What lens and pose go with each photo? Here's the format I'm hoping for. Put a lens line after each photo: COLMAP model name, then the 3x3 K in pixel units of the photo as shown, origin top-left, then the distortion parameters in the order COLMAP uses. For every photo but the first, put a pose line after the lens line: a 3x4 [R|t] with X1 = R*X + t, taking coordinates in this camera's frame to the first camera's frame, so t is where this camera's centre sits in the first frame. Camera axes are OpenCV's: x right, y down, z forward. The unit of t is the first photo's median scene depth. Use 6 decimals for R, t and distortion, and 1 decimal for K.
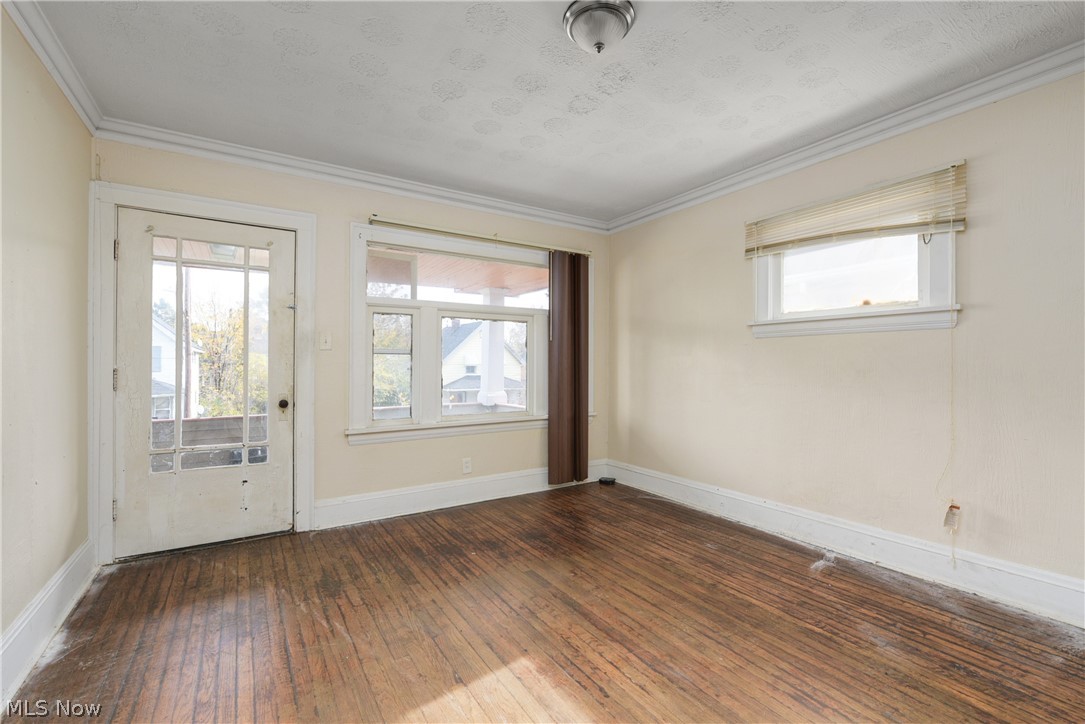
lens RADIAL K [[452.7, 0, 536.0], [0, 452.7, 363.2], [0, 0, 1]] dist [-0.007793, 0.000429]
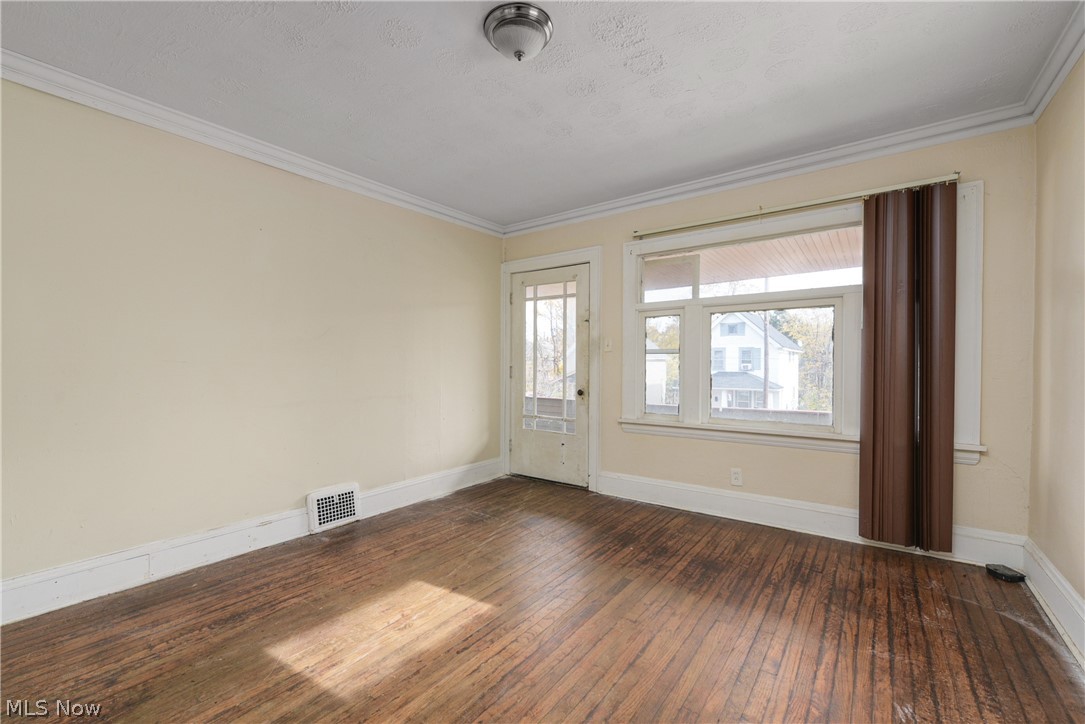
lens RADIAL K [[452.7, 0, 545.7], [0, 452.7, 363.9], [0, 0, 1]] dist [-0.007793, 0.000429]
pose [[0.372441, 0.001259, -0.928055, 0.700988], [0.002960, 0.999992, 0.002544, 0.000767], [0.928051, -0.003694, 0.372435, 0.418891]]
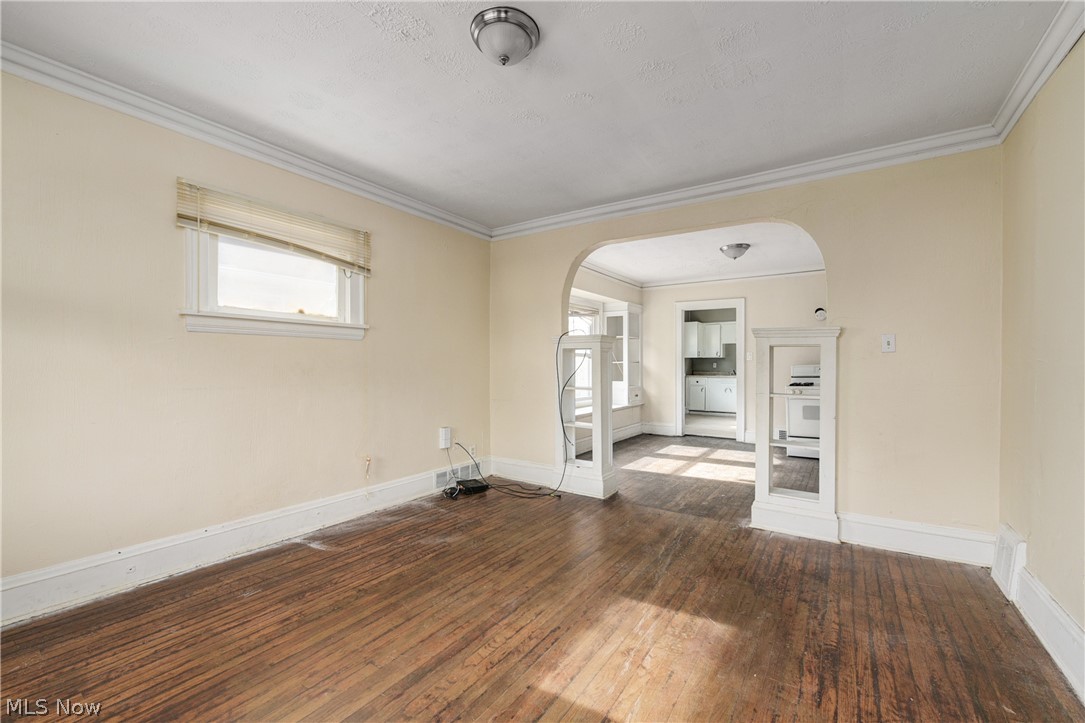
lens RADIAL K [[452.7, 0, 534.9], [0, 452.7, 364.5], [0, 0, 1]] dist [-0.007793, 0.000429]
pose [[-0.386074, 0.000806, 0.922468, -0.528767], [-0.005329, 0.999981, -0.003104, 0.002594], [-0.922453, -0.006115, -0.386062, 0.834099]]
